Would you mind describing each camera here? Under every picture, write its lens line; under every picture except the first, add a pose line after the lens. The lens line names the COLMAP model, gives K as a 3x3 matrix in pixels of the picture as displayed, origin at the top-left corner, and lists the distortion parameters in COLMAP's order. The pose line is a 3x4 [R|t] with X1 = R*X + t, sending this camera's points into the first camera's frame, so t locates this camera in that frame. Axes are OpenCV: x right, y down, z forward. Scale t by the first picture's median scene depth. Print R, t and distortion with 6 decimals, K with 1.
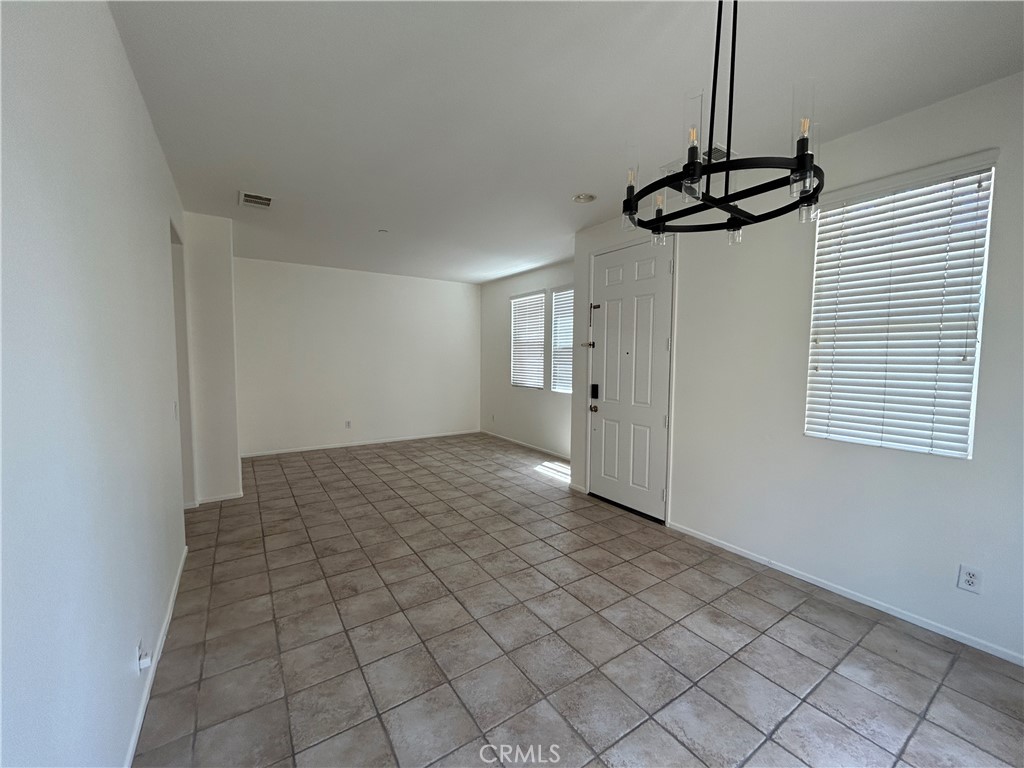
lens RADIAL K [[411.8, 0, 508.2], [0, 411.8, 389.6], [0, 0, 1]] dist [-0.000766, 0.000706]
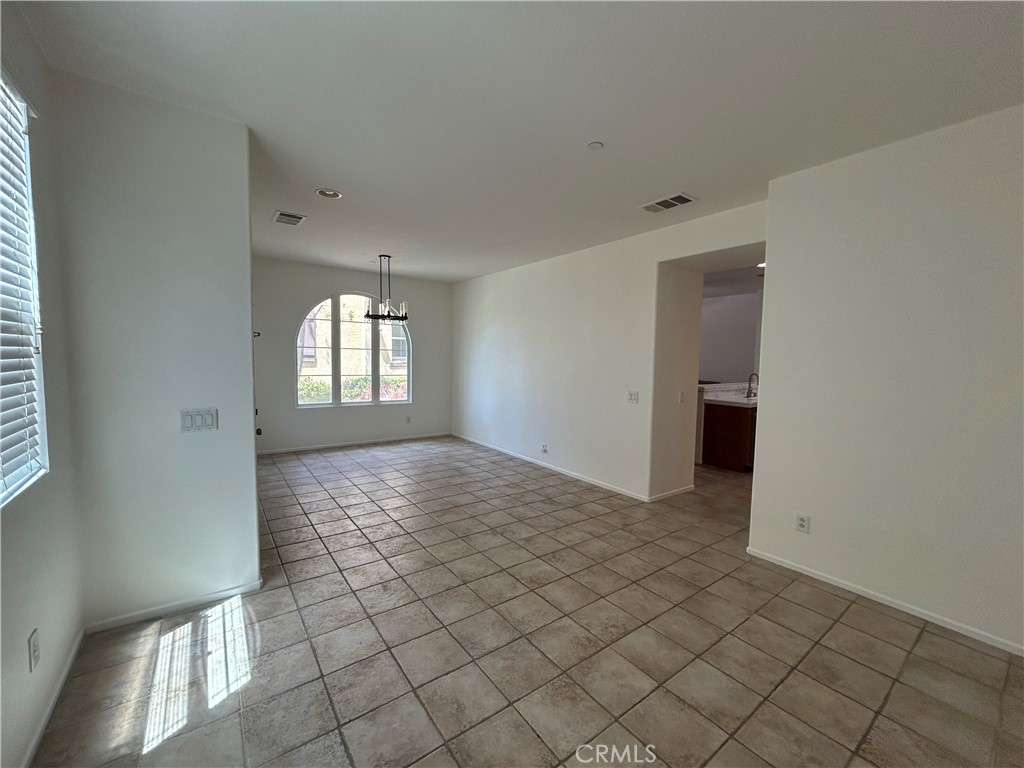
lens RADIAL K [[411.8, 0, 519.5], [0, 411.8, 378.8], [0, 0, 1]] dist [-0.000766, 0.000706]
pose [[-0.996594, -0.025700, -0.078356, -0.178210], [-0.035981, 0.990494, 0.132765, -0.155380], [0.074199, 0.135133, -0.988045, 1.828051]]
